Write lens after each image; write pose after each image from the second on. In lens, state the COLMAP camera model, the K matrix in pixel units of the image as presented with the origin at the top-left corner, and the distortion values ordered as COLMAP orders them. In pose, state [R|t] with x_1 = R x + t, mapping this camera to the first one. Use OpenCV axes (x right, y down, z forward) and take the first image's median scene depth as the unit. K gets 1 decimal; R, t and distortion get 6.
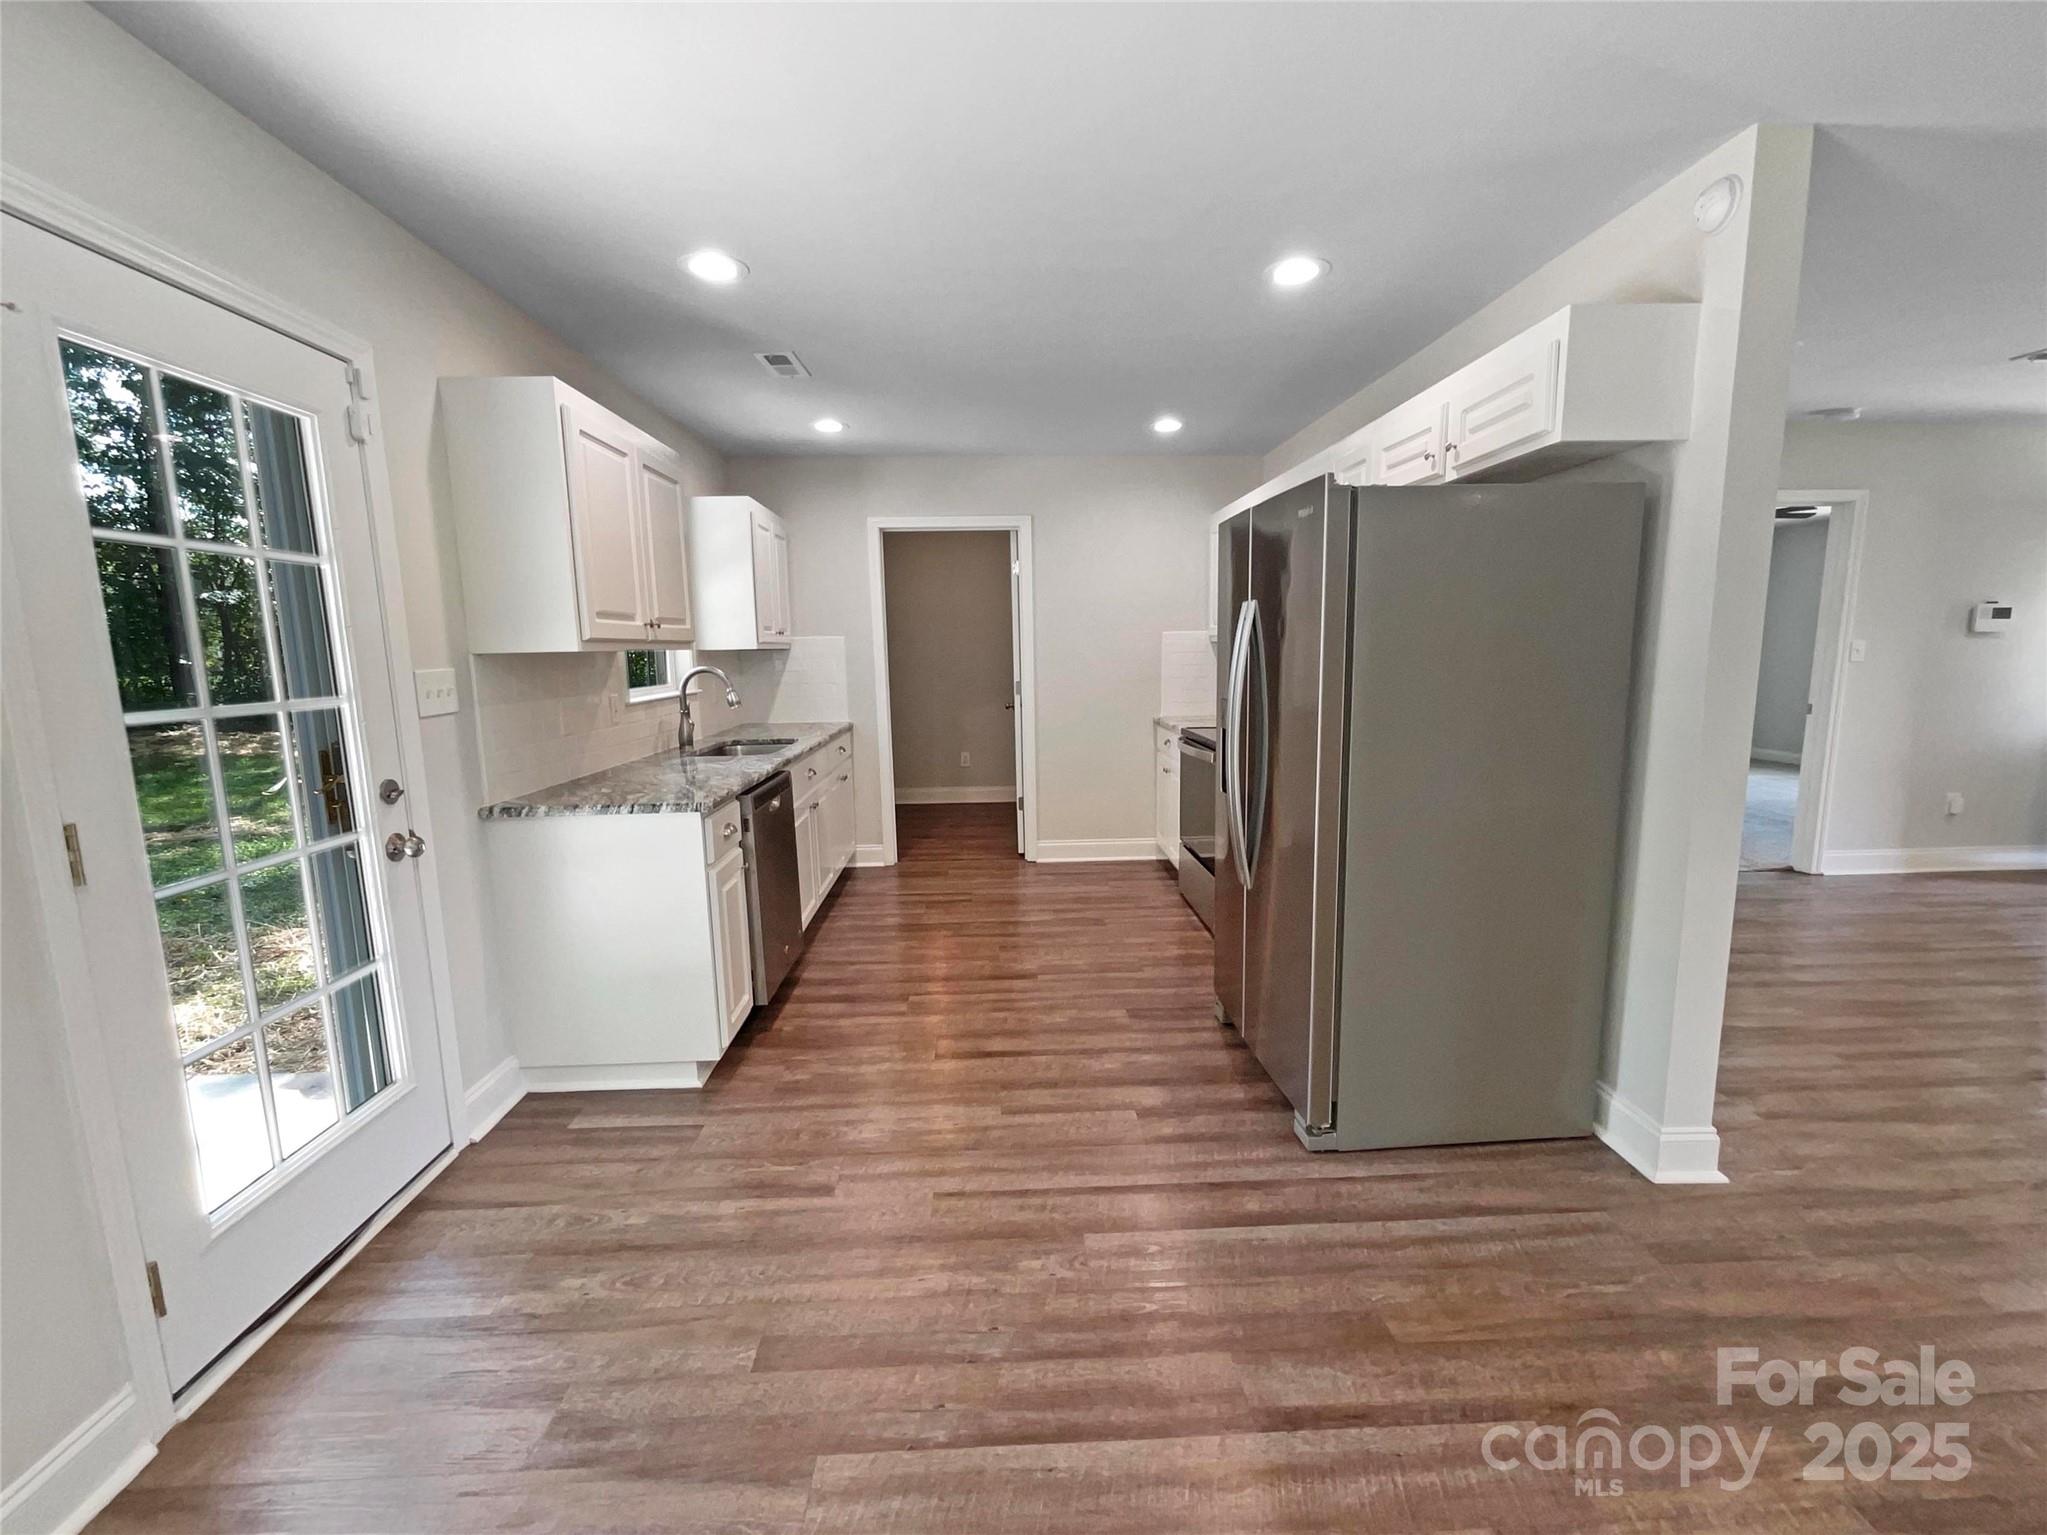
lens RADIAL K [[856.0, 0, 1046.4], [0, 856.0, 771.4], [0, 0, 1]] dist [0.000879, 0.000254]
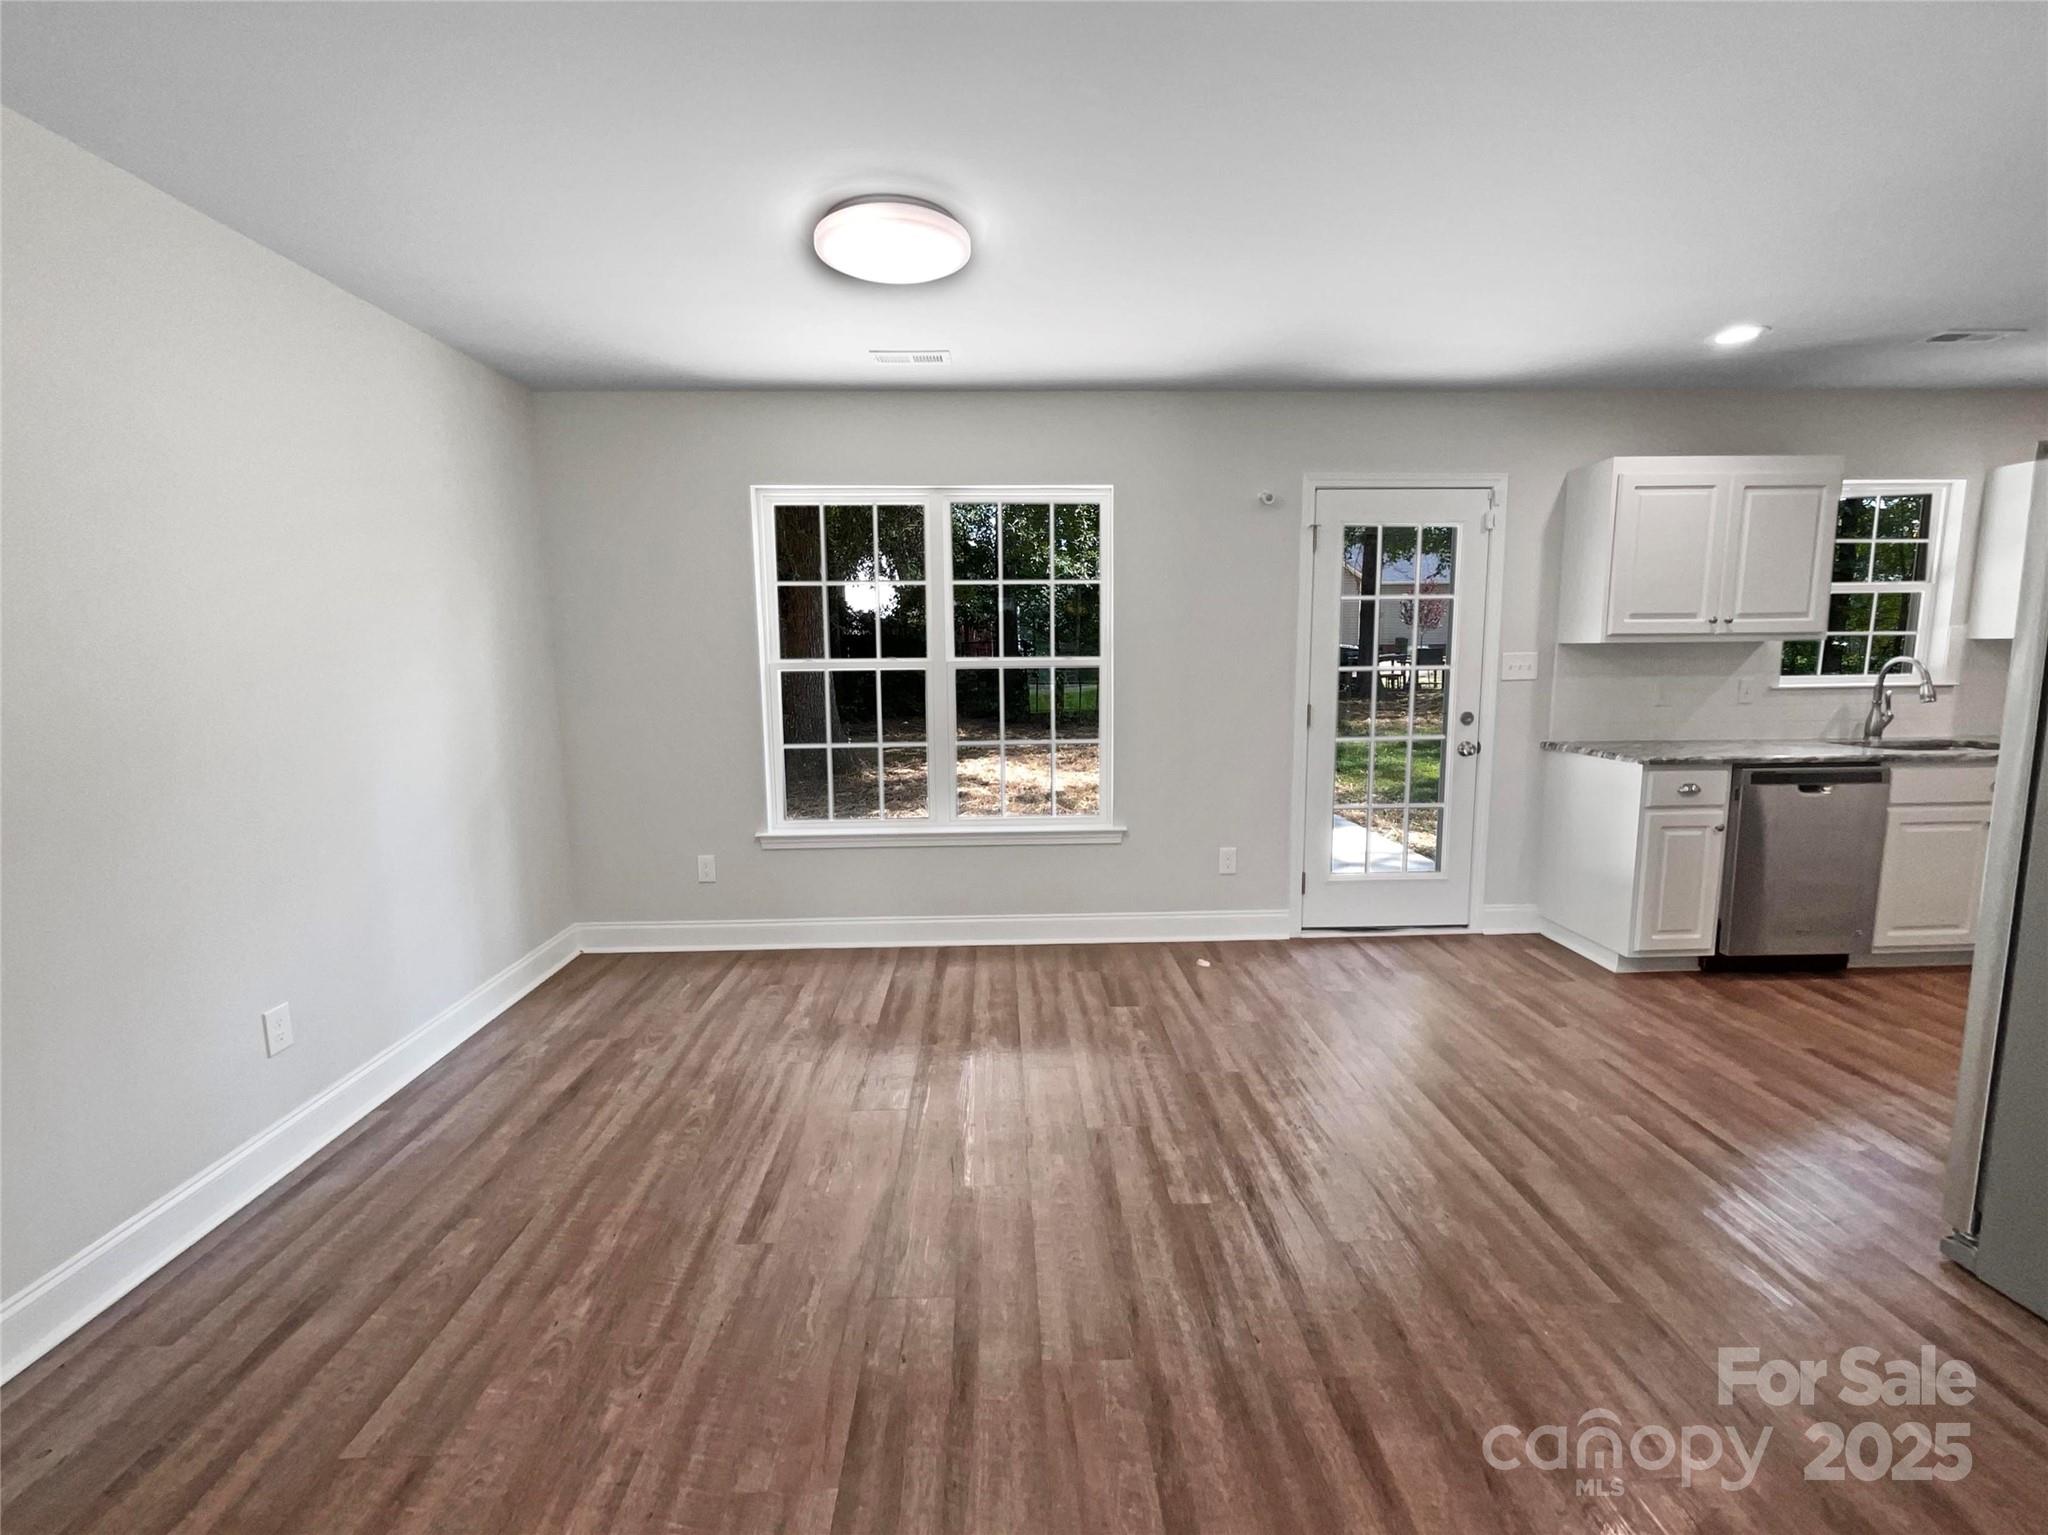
lens RADIAL K [[920.6, 0, 1024.0], [0, 920.6, 767.5], [0, 0, 1]] dist [0.000736, 0.000023]
pose [[-0.005942, 0.144703, -0.989457, 1.063092], [-0.135946, 0.980171, 0.144162, -0.025399], [0.990698, 0.135370, 0.013848, 0.035483]]
